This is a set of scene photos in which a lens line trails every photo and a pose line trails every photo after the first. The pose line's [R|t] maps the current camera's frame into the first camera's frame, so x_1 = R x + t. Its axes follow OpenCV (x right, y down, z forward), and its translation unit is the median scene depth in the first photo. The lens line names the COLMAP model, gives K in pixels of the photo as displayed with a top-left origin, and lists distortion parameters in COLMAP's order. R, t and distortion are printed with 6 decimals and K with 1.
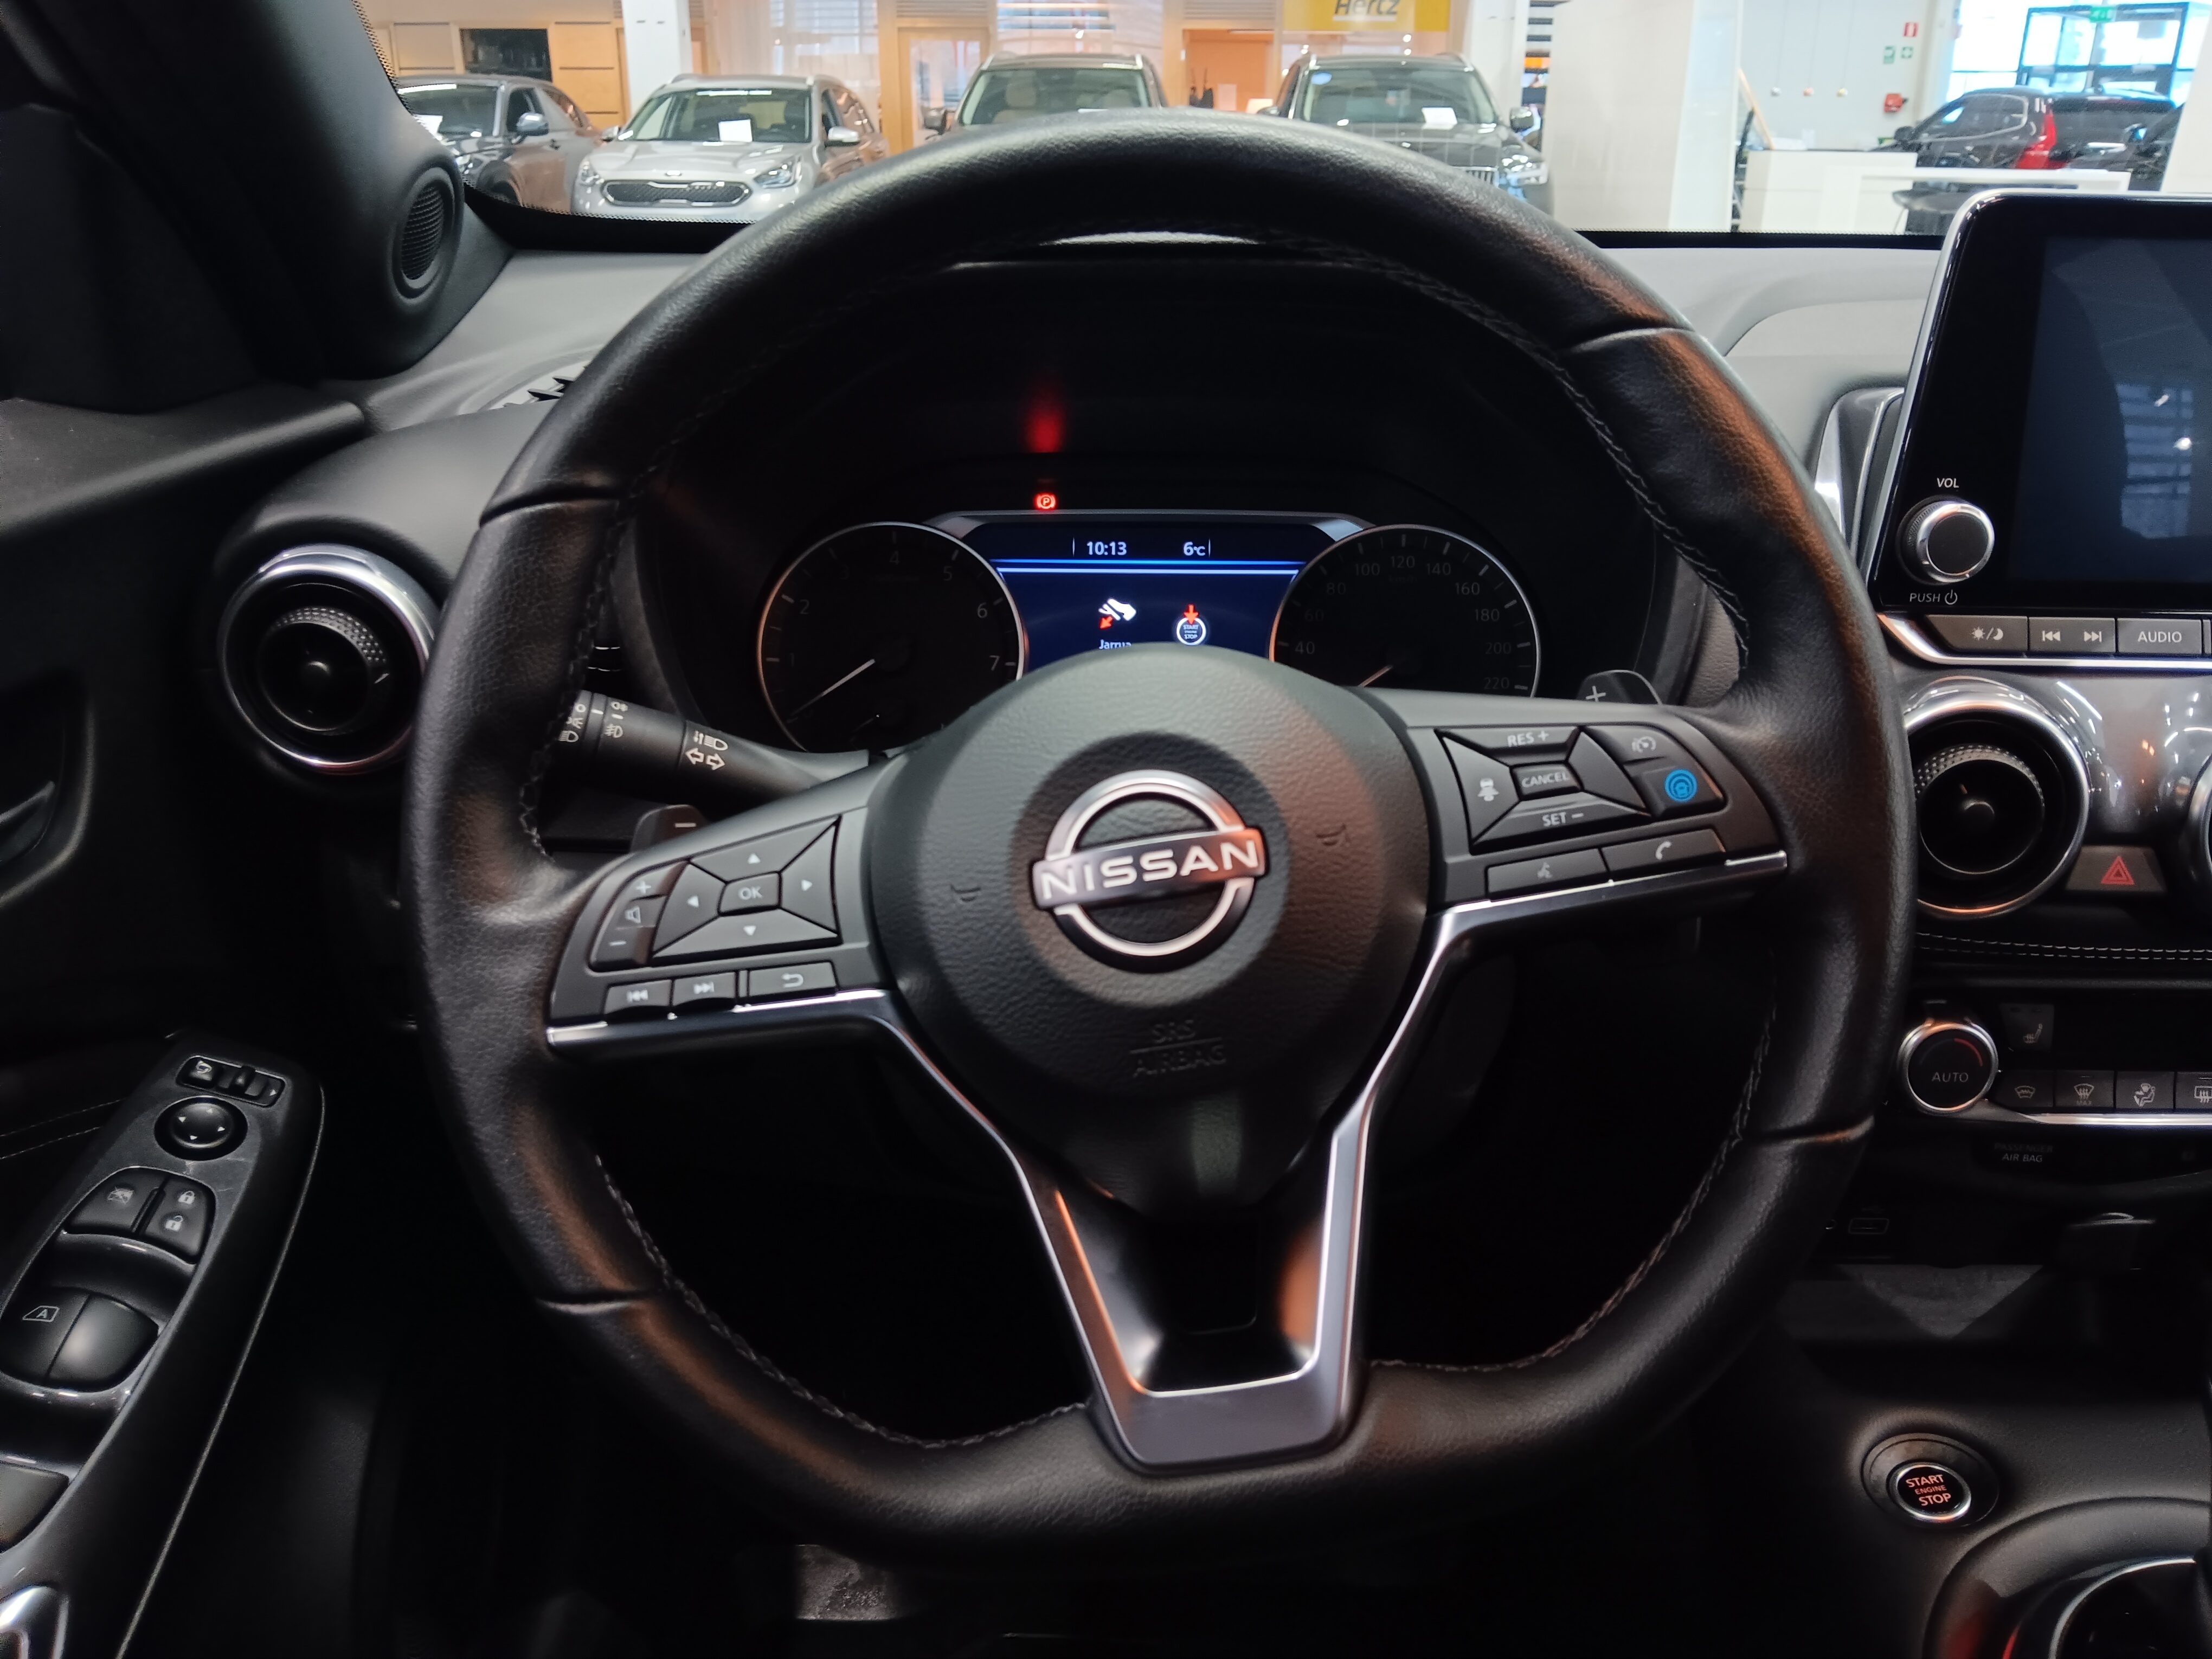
lens RADIAL K [[1689.8, 0, 1106.0], [0, 1689.8, 829.5], [0, 0, 1]] dist [0.049023, -0.006948]
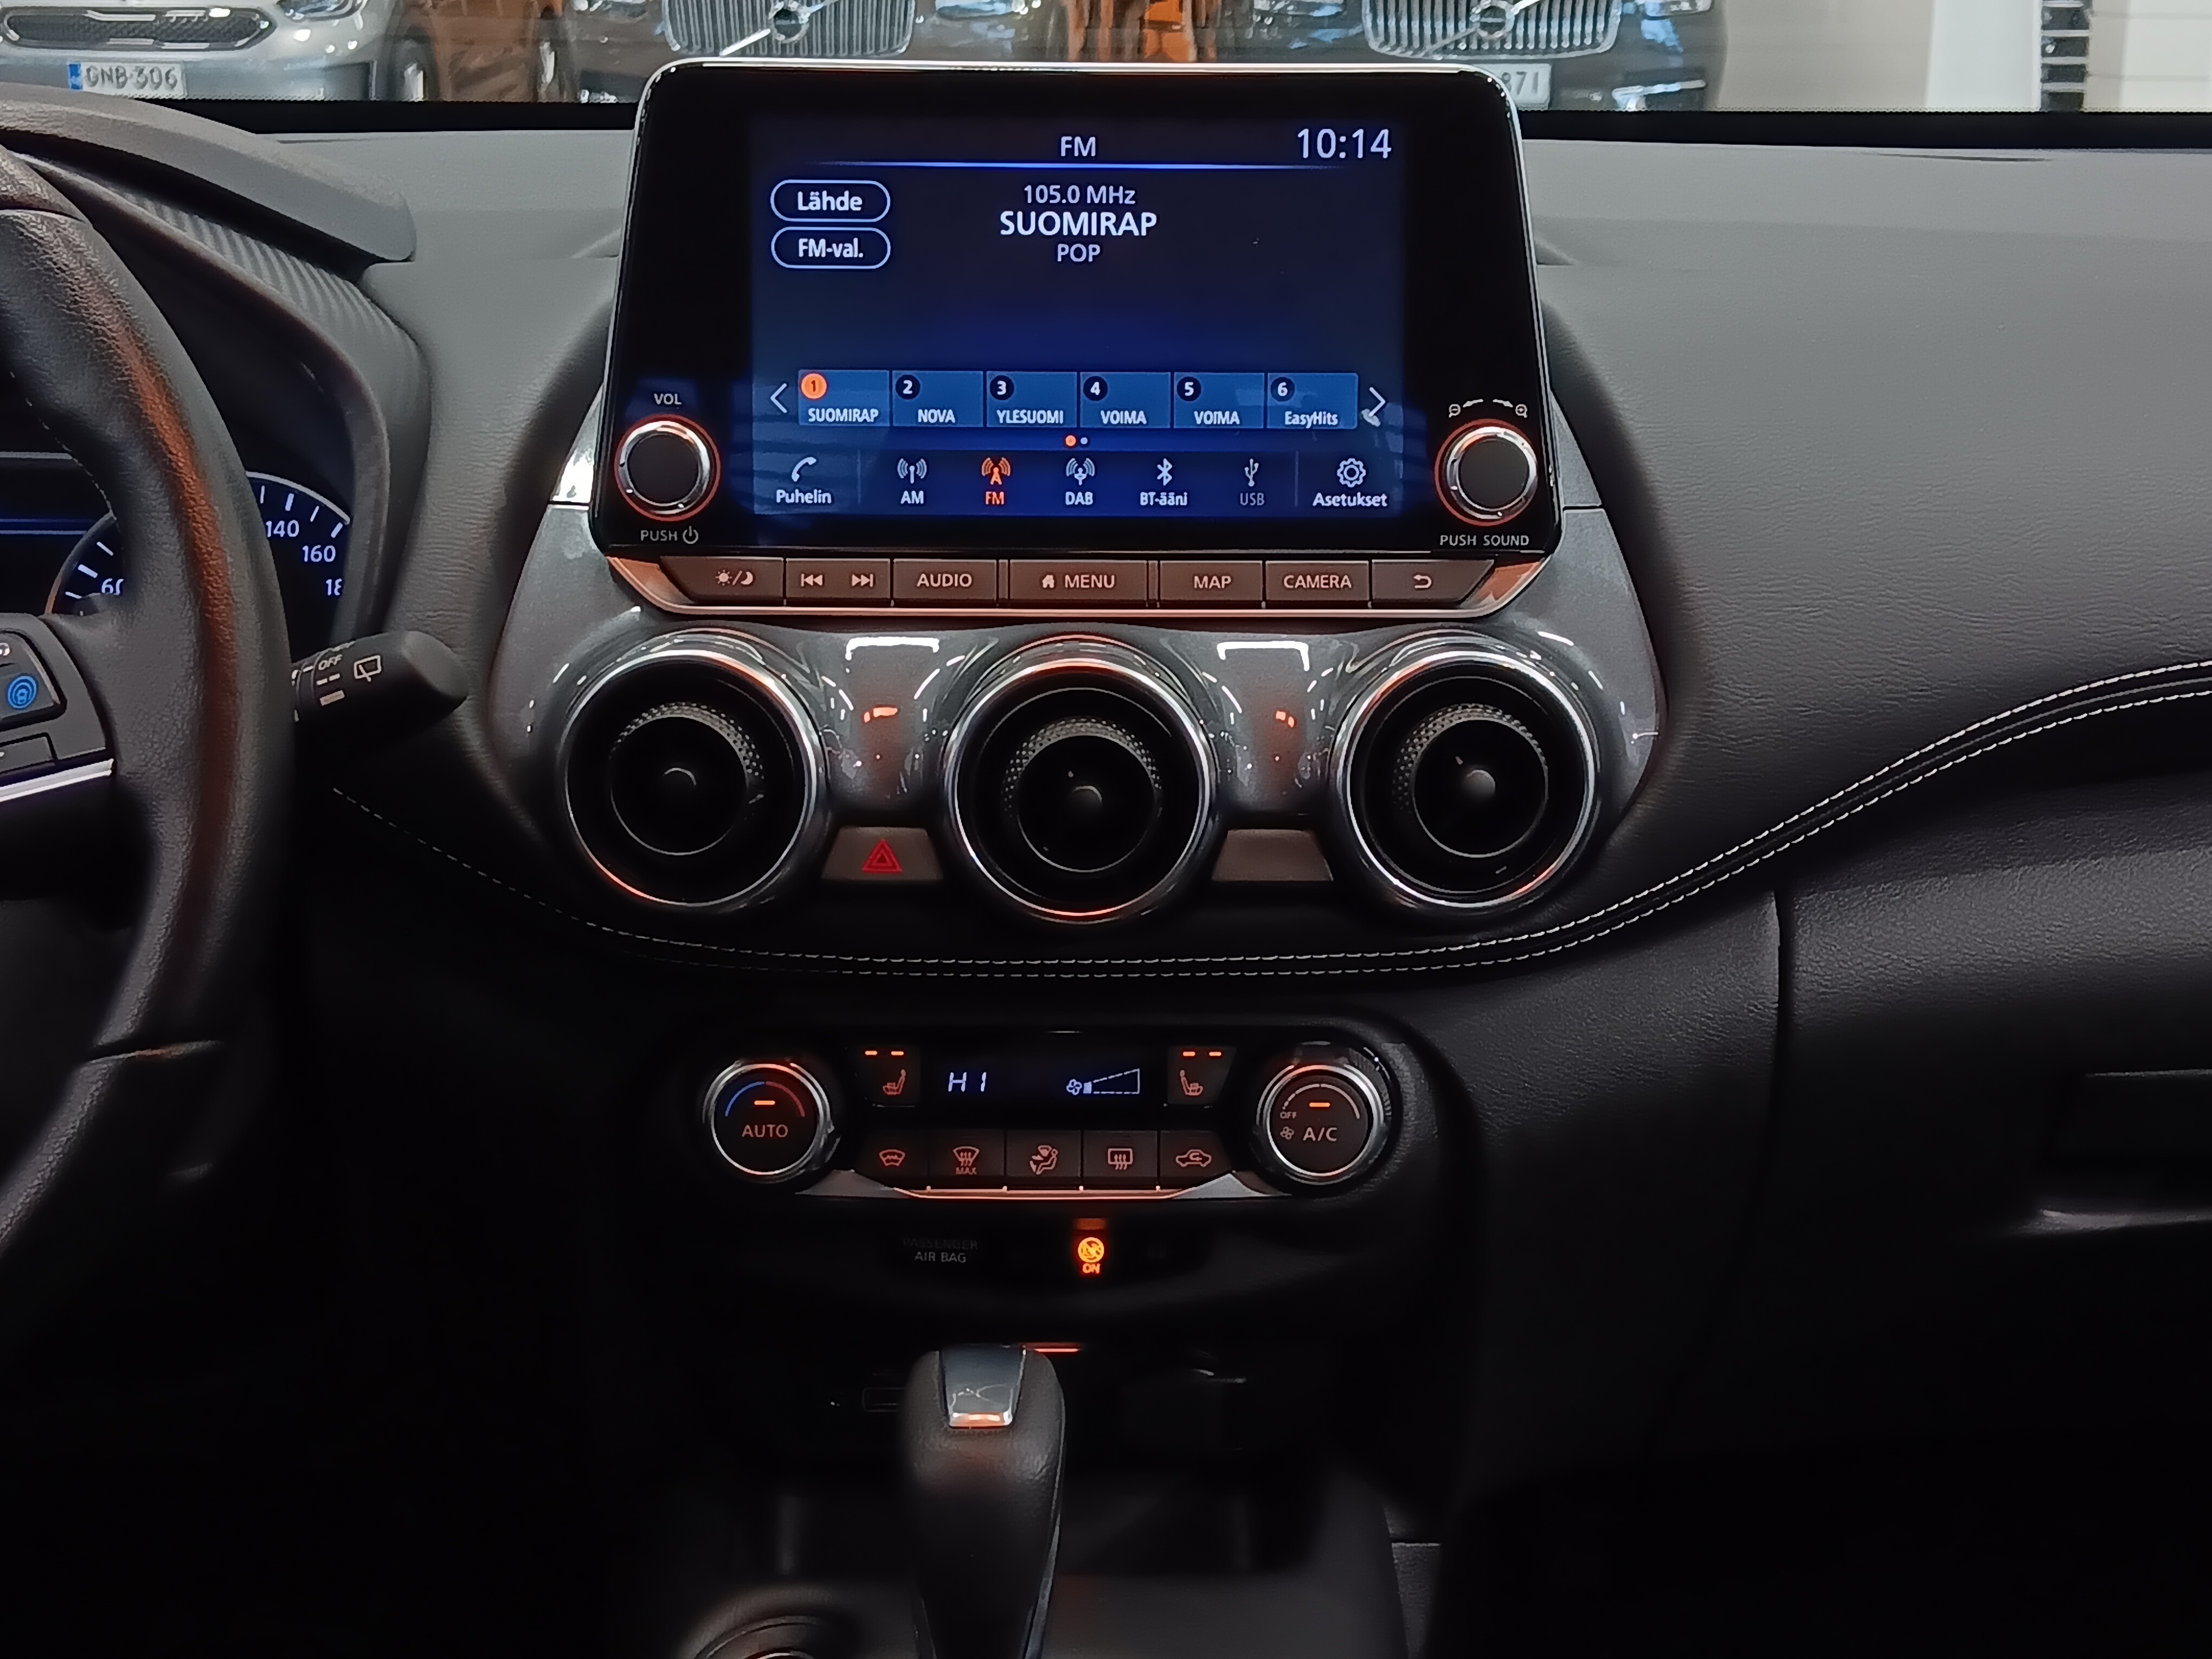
lens RADIAL K [[2954.7, 0, 1106.0], [0, 2954.7, 829.5], [0, 0, 1]] dist [0.086926, -0.018567]
pose [[0.999977, -0.006726, 0.000333, 0.695726], [0.006720, 0.993435, -0.114204, 0.175474], [0.000437, 0.114203, 0.993457, -0.428488]]
